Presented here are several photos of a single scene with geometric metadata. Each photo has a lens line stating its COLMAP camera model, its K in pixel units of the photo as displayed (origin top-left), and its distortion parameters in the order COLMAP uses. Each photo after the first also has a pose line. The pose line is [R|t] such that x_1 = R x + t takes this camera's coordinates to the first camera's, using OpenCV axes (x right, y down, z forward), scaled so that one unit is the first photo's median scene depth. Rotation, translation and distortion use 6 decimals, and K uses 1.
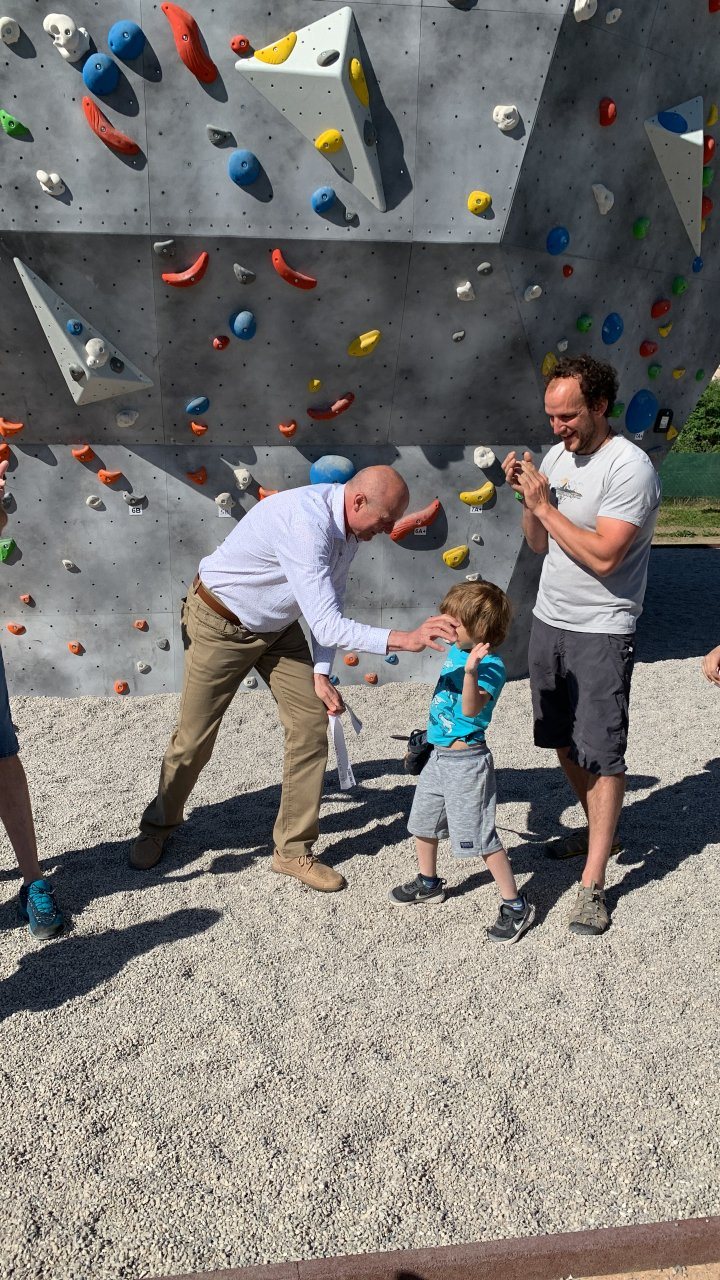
lens RADIAL K [[1029.9, 0, 361.6], [0, 1029.9, 625.1], [0, 0, 1]] dist [0.012511, -0.005049]
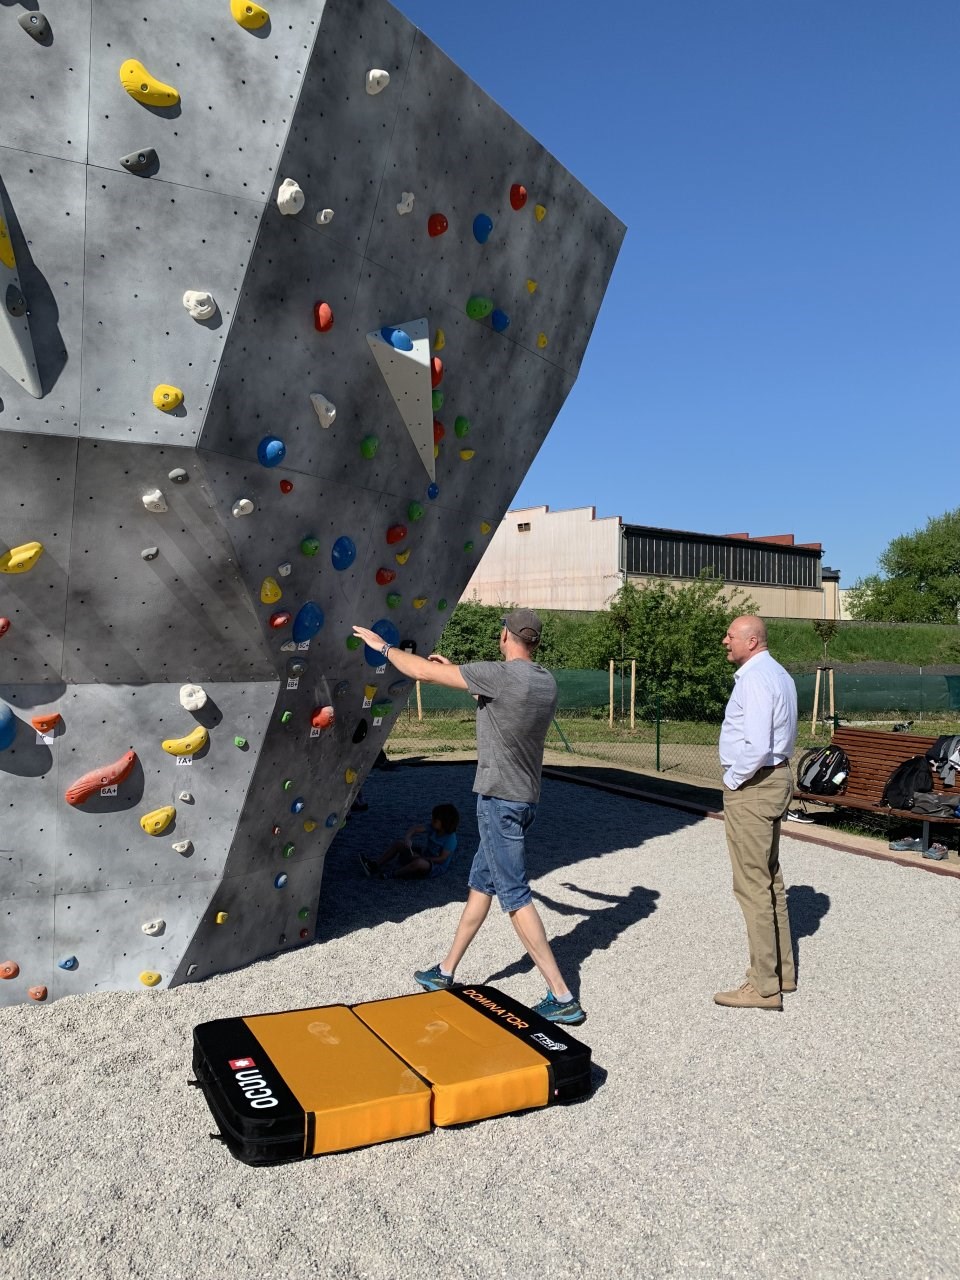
lens RADIAL K [[977.9, 0, 472.3], [0, 977.9, 626.9], [0, 0, 1]] dist [0.025895, -0.027100]
pose [[0.947467, 0.012640, 0.319602, 0.100146], [0.051698, 0.980028, -0.192020, -0.072285], [-0.315646, 0.198455, 0.927892, 0.247258]]
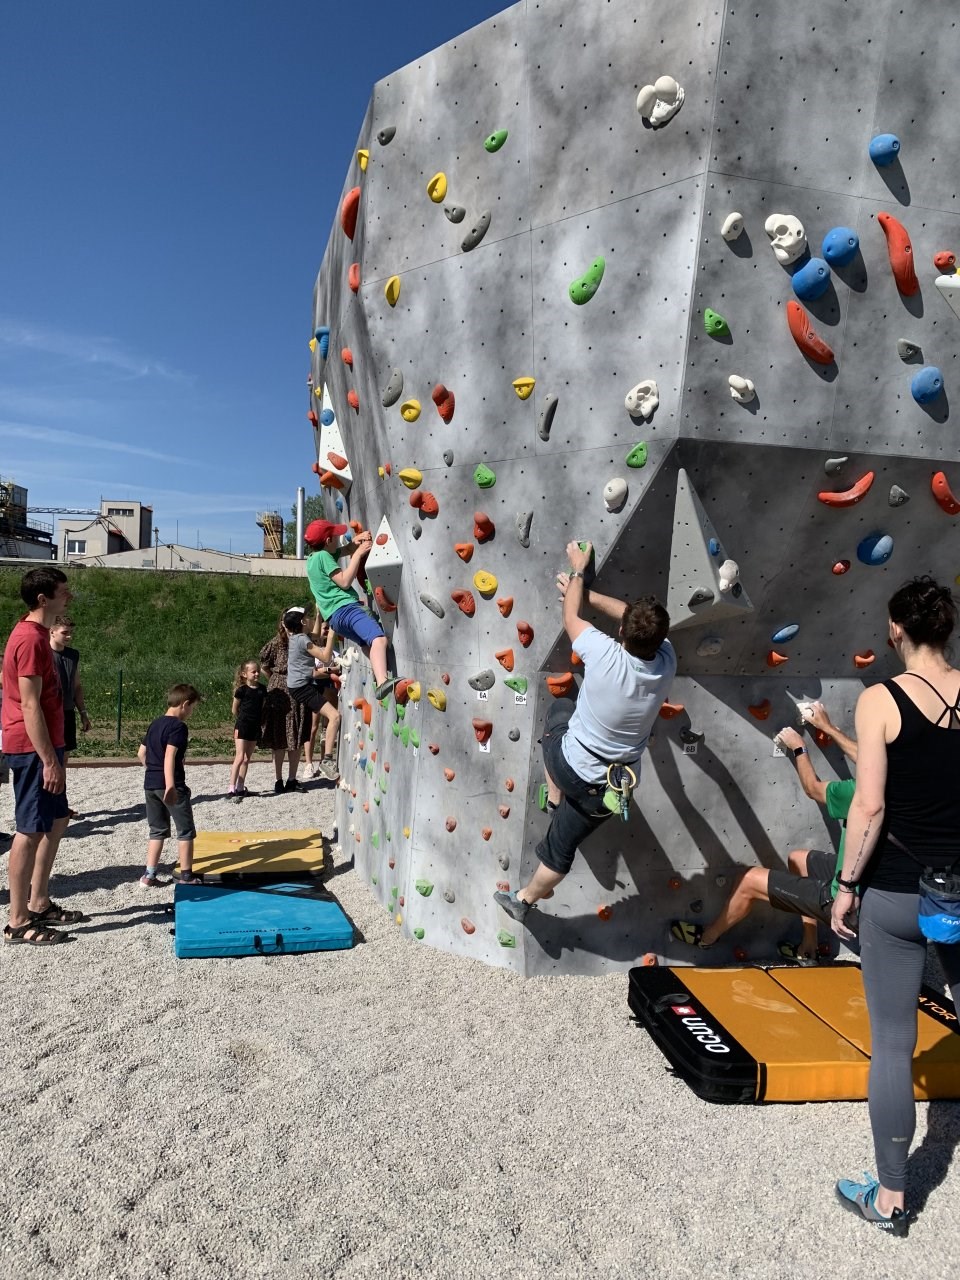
lens RADIAL K [[977.9, 0, 470.0], [0, 977.9, 630.2], [0, 0, 1]] dist [0.025895, -0.027100]
pose [[0.988525, 0.020181, 0.149703, -0.641886], [0.007408, 0.983368, -0.181476, -0.075660], [-0.150876, 0.180502, 0.971934, 0.256975]]
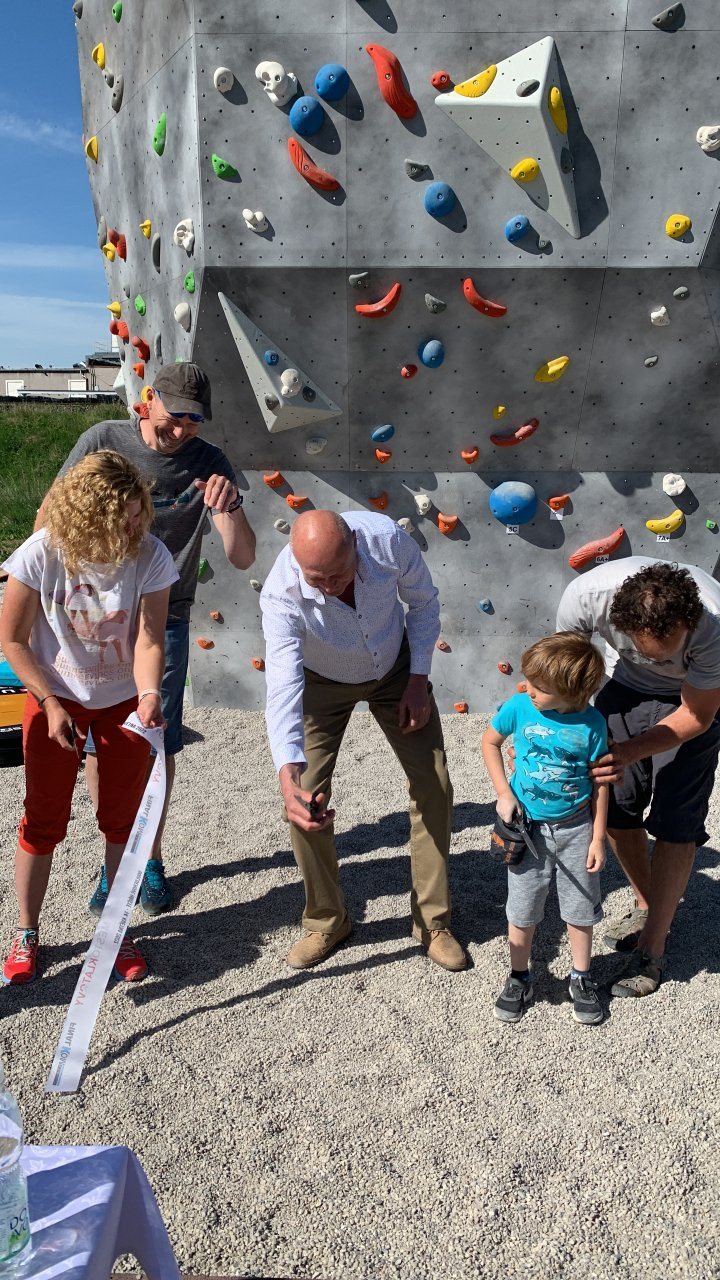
lens RADIAL K [[1029.9, 0, 351.9], [0, 1029.9, 630.2], [0, 0, 1]] dist [0.012511, -0.005049]
pose [[0.984506, 0.035858, -0.171647, -0.008987], [-0.039267, 0.999092, -0.016502, 0.001561], [0.170899, 0.022987, 0.985020, -0.007589]]
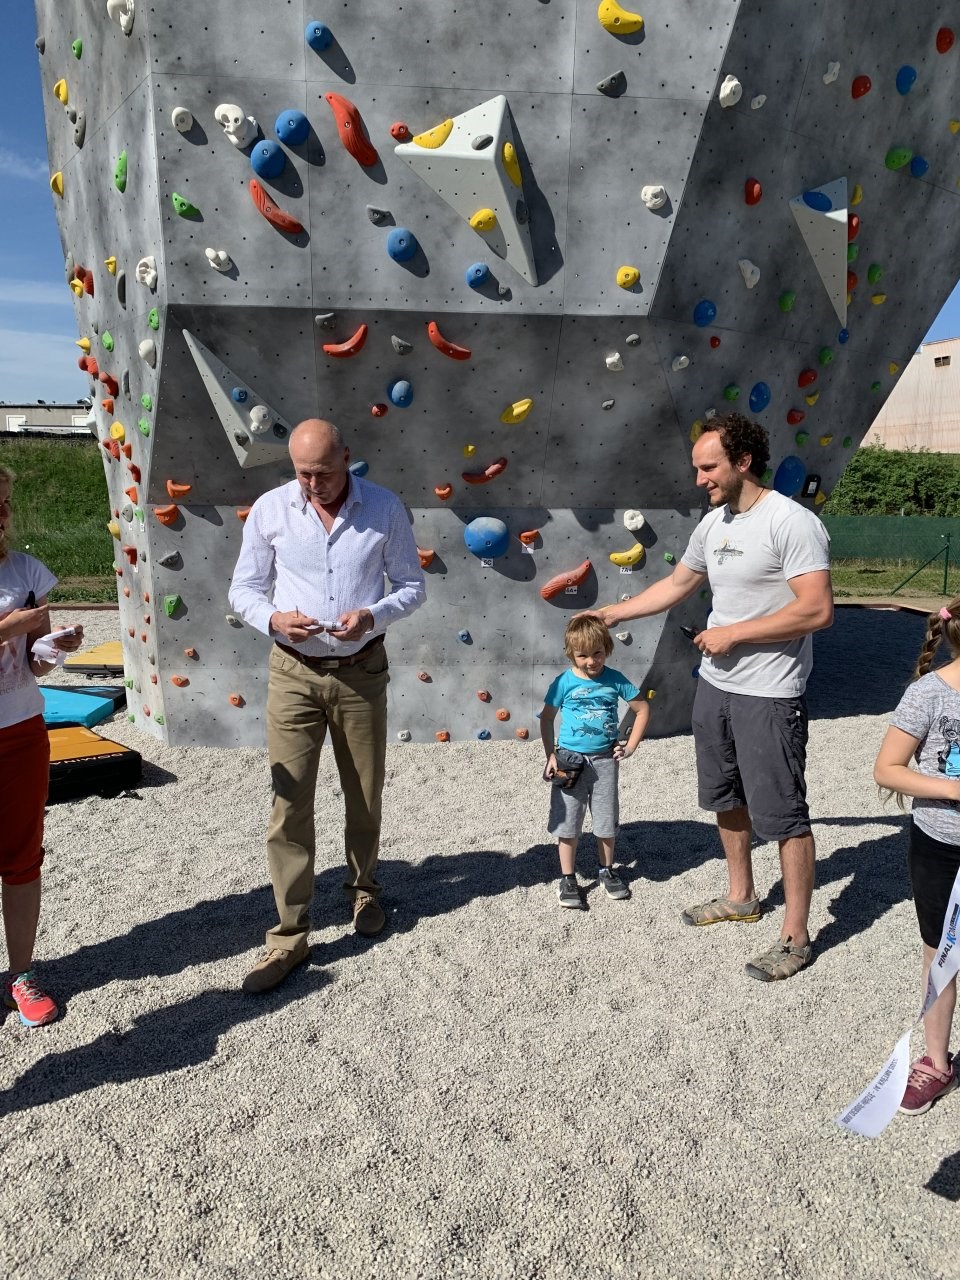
lens RADIAL K [[977.9, 0, 494.1], [0, 977.9, 624.6], [0, 0, 1]] dist [0.025895, -0.027100]
pose [[0.999168, 0.011604, -0.039110, 0.023226], [-0.013612, 0.998581, -0.051492, -0.008058], [0.038457, 0.051982, 0.997907, 0.028745]]
